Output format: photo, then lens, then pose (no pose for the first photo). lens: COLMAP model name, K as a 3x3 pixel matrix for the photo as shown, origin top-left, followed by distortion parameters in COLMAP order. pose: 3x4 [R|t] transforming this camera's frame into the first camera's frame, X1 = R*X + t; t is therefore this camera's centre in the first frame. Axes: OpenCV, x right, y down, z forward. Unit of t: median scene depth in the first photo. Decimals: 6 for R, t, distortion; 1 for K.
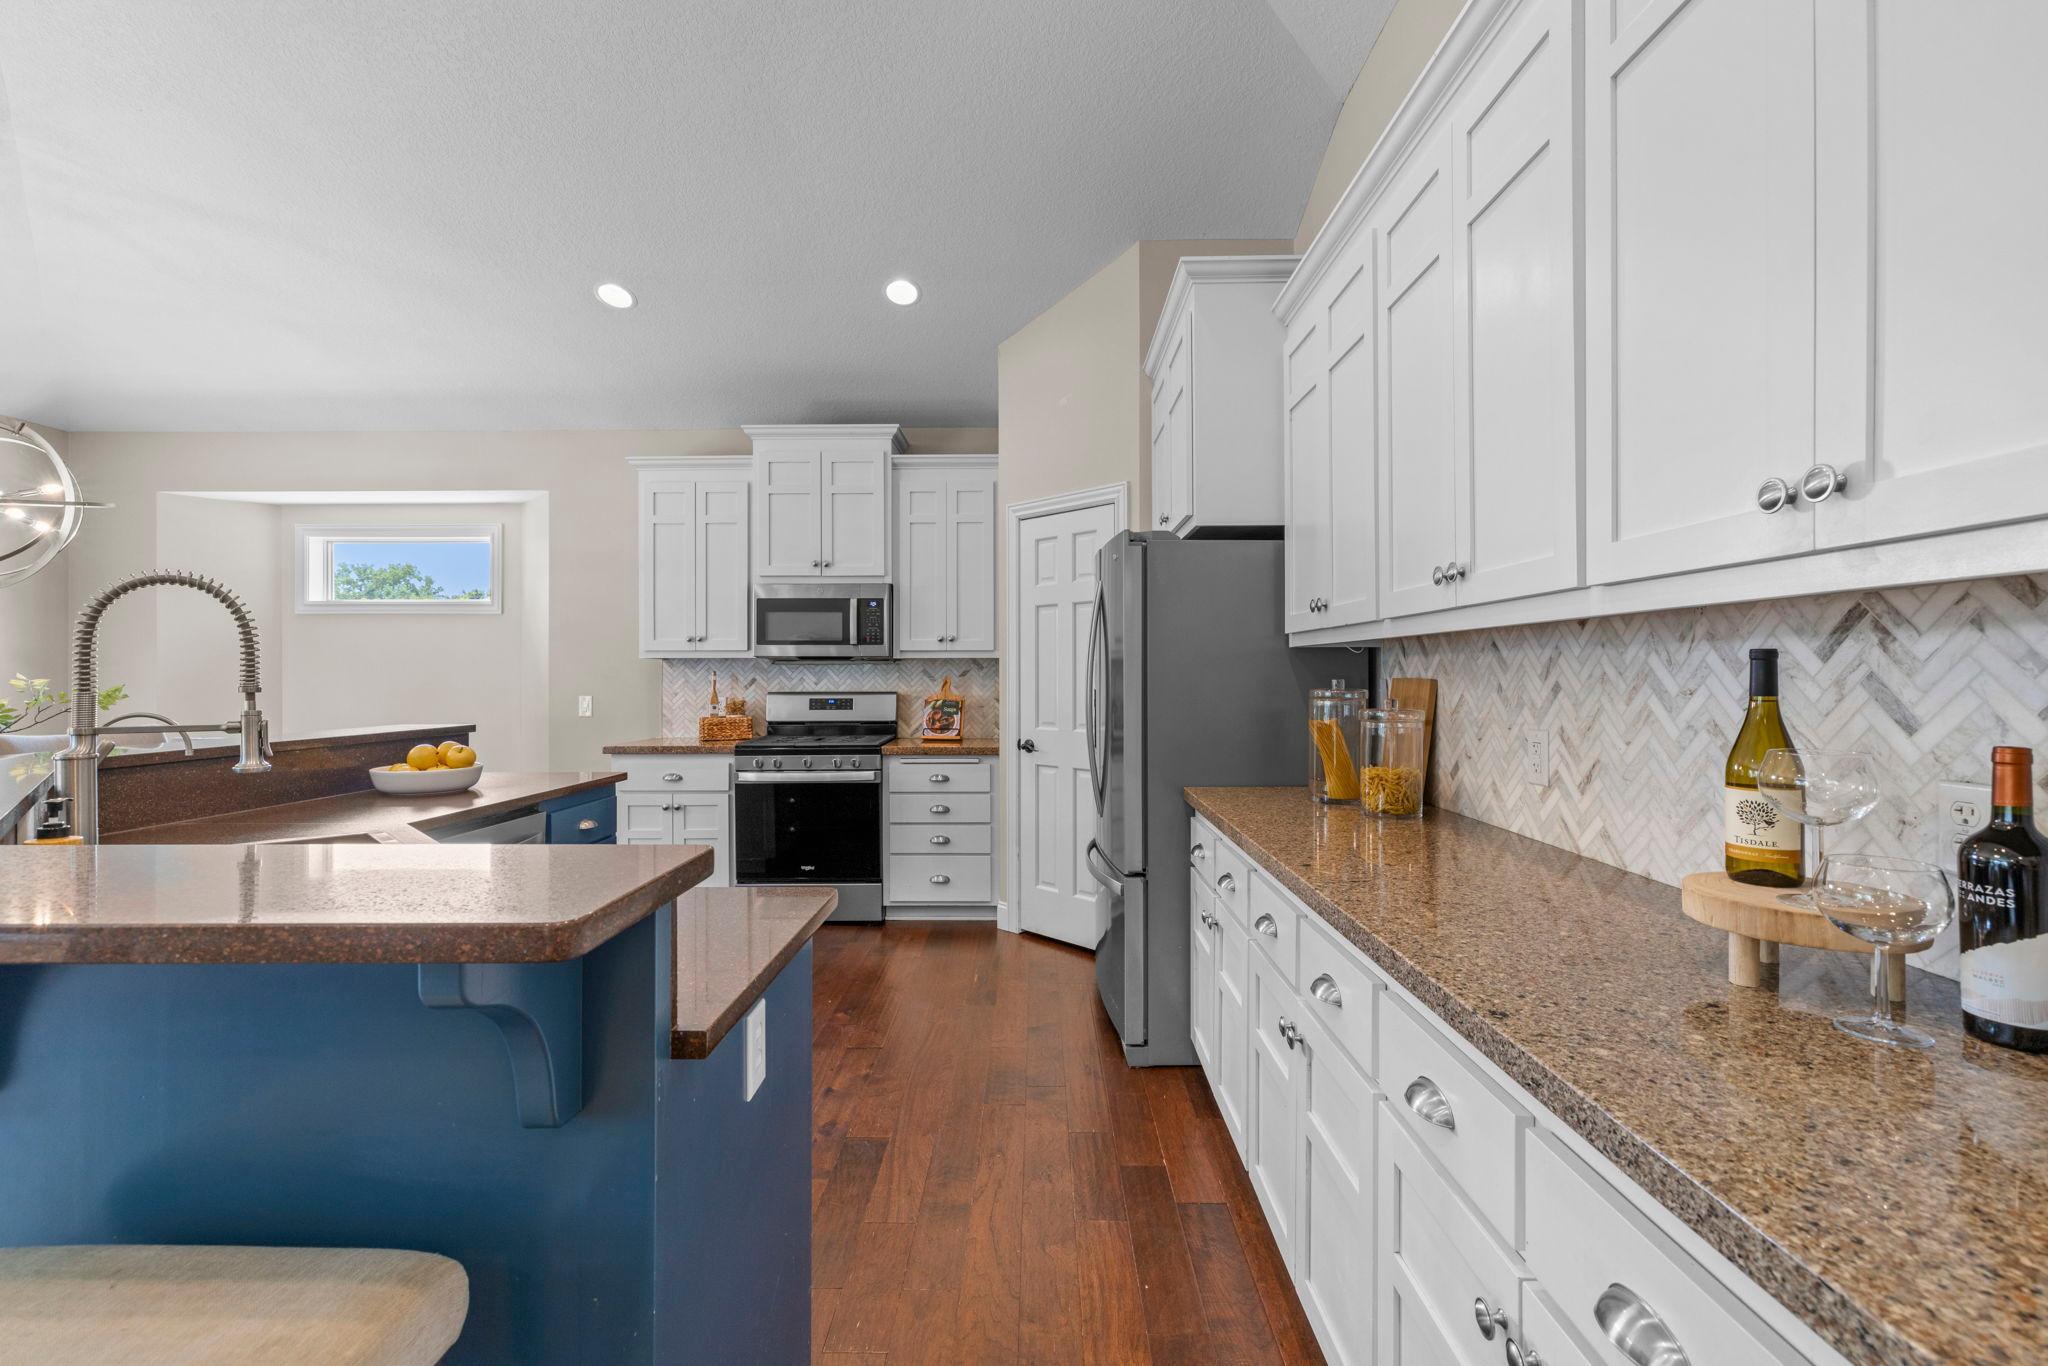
lens RADIAL K [[881.8, 0, 1024.5], [0, 881.8, 682.3], [0, 0, 1]] dist [-0.004856, -0.000444]
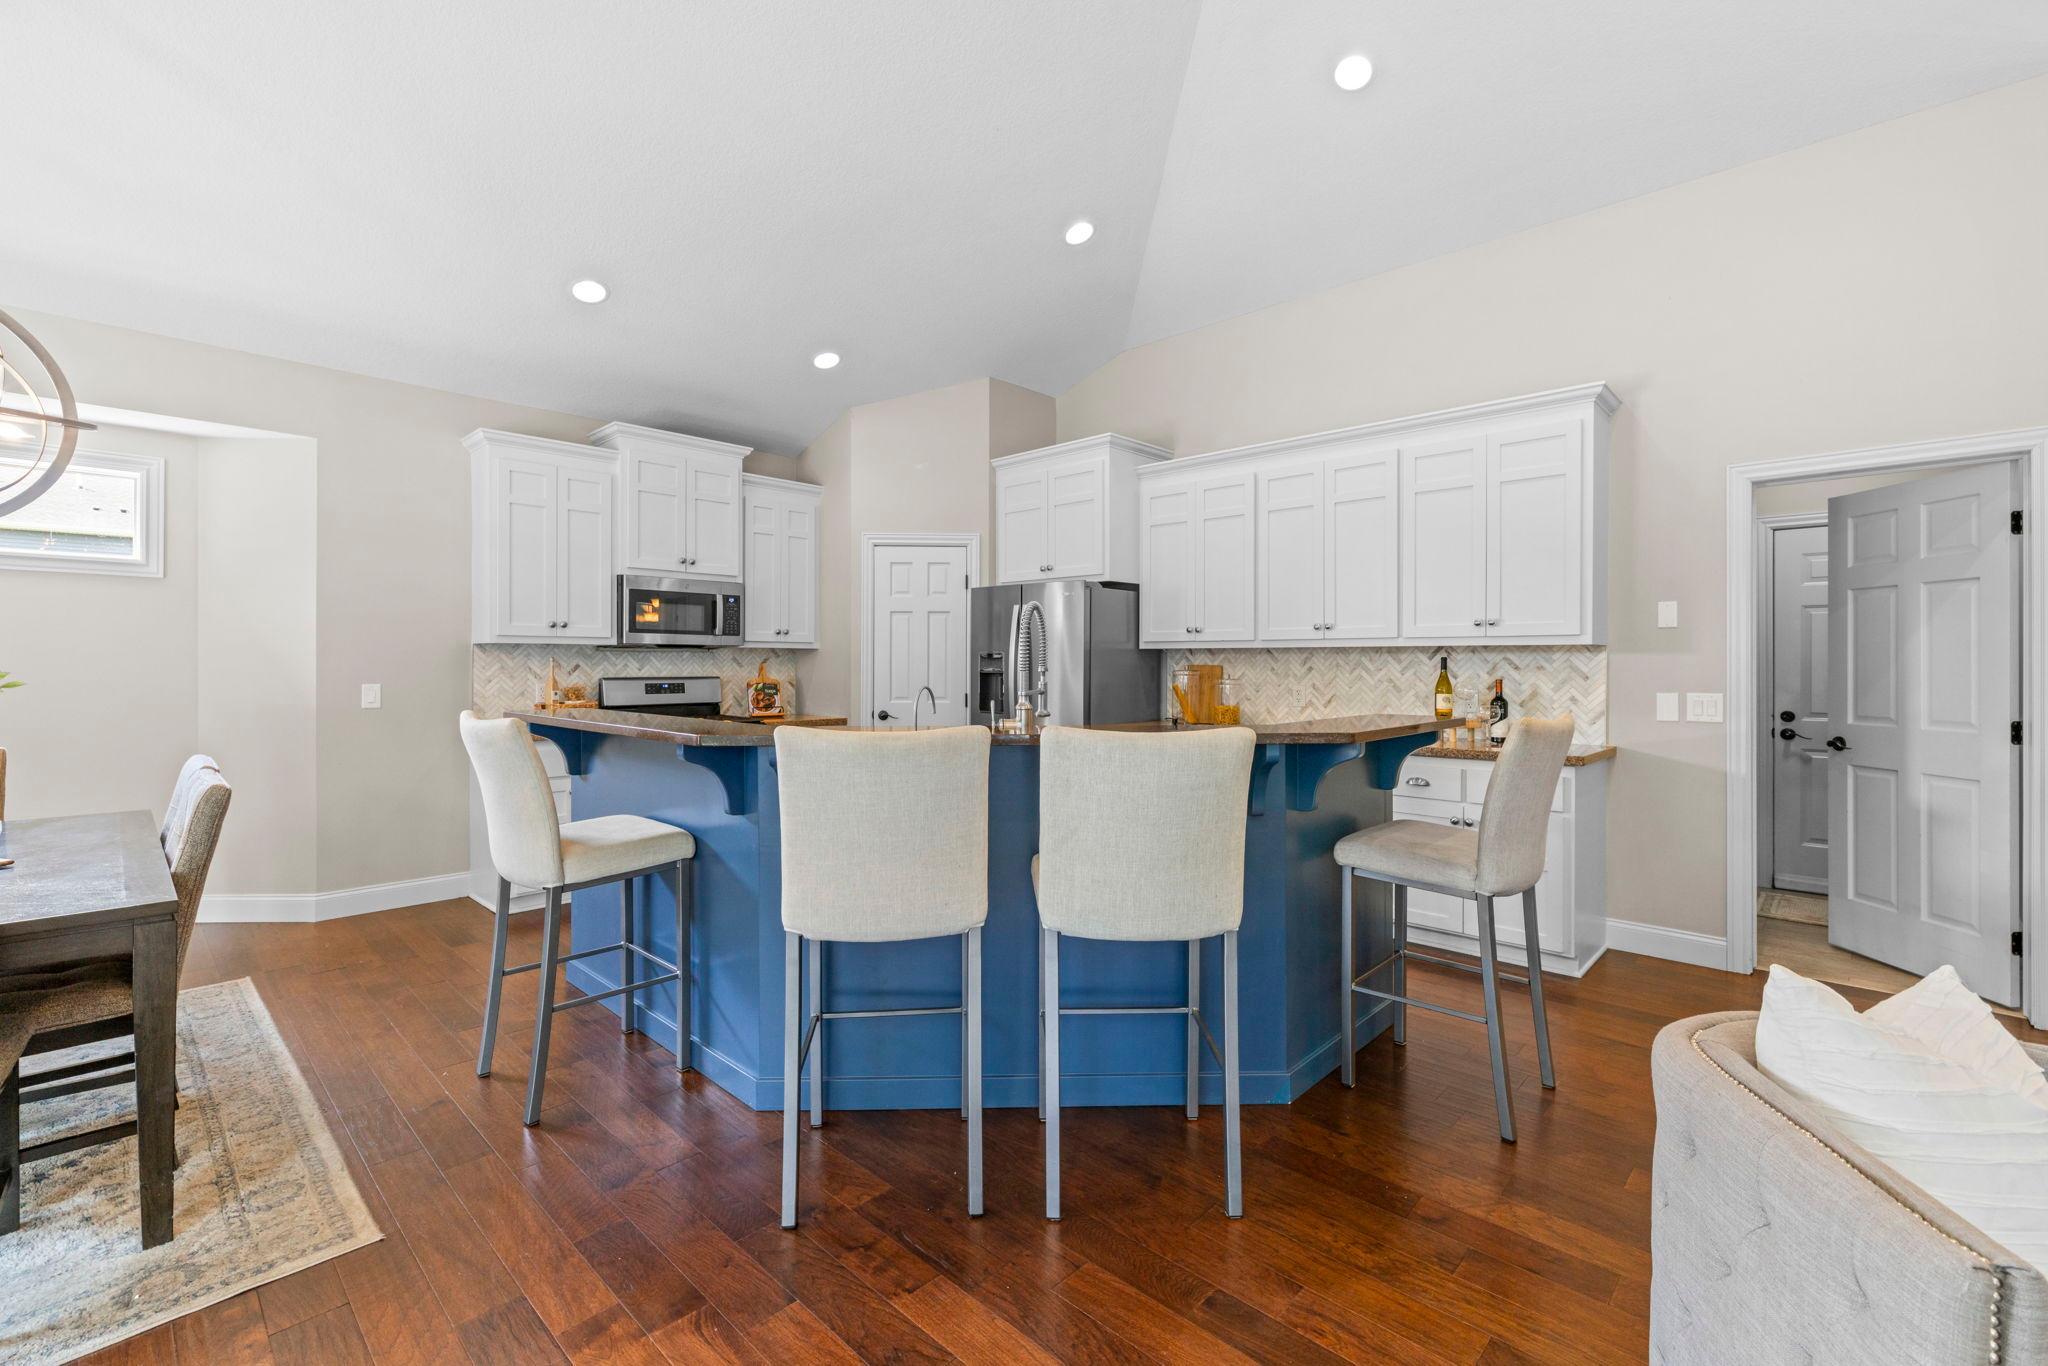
lens RADIAL K [[881.8, 0, 1025.5], [0, 881.8, 667.7], [0, 0, 1]] dist [-0.004856, -0.000444]
pose [[0.677860, -0.000044, 0.735191, -0.751668], [0.002073, 0.999996, -0.001852, 0.002413], [-0.735188, 0.002780, 0.677857, -0.062297]]
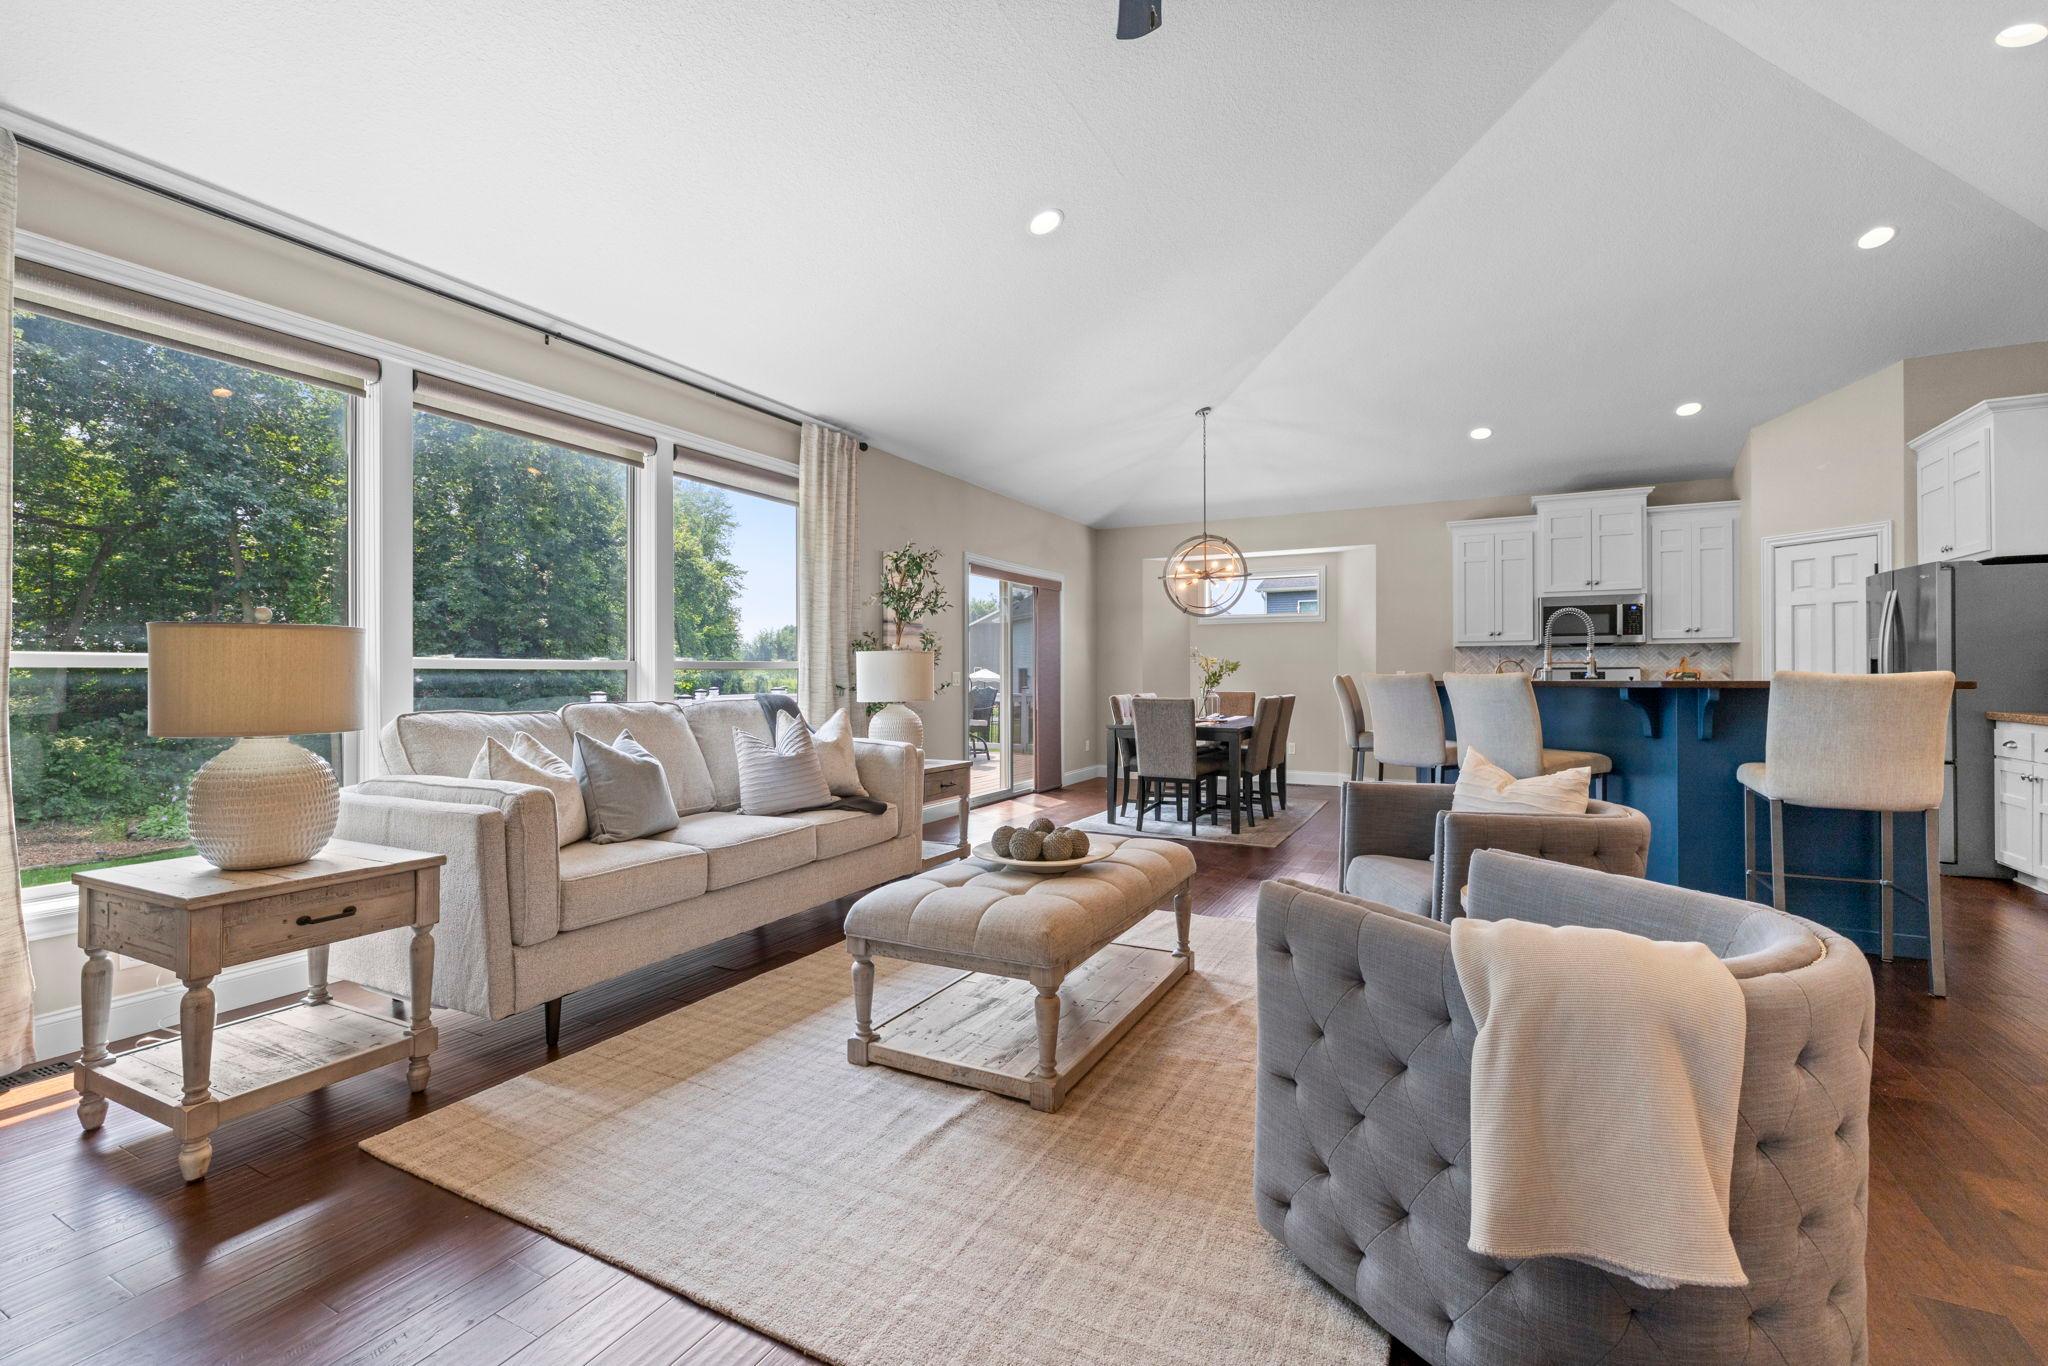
lens RADIAL K [[881.8, 0, 1017.2], [0, 881.8, 670.1], [0, 0, 1]] dist [-0.004856, -0.000444]
pose [[0.891525, -0.004673, -0.452948, -0.425722], [-0.000034, 0.999946, -0.010385, 0.031994], [0.452972, 0.009274, 0.891476, -0.797394]]
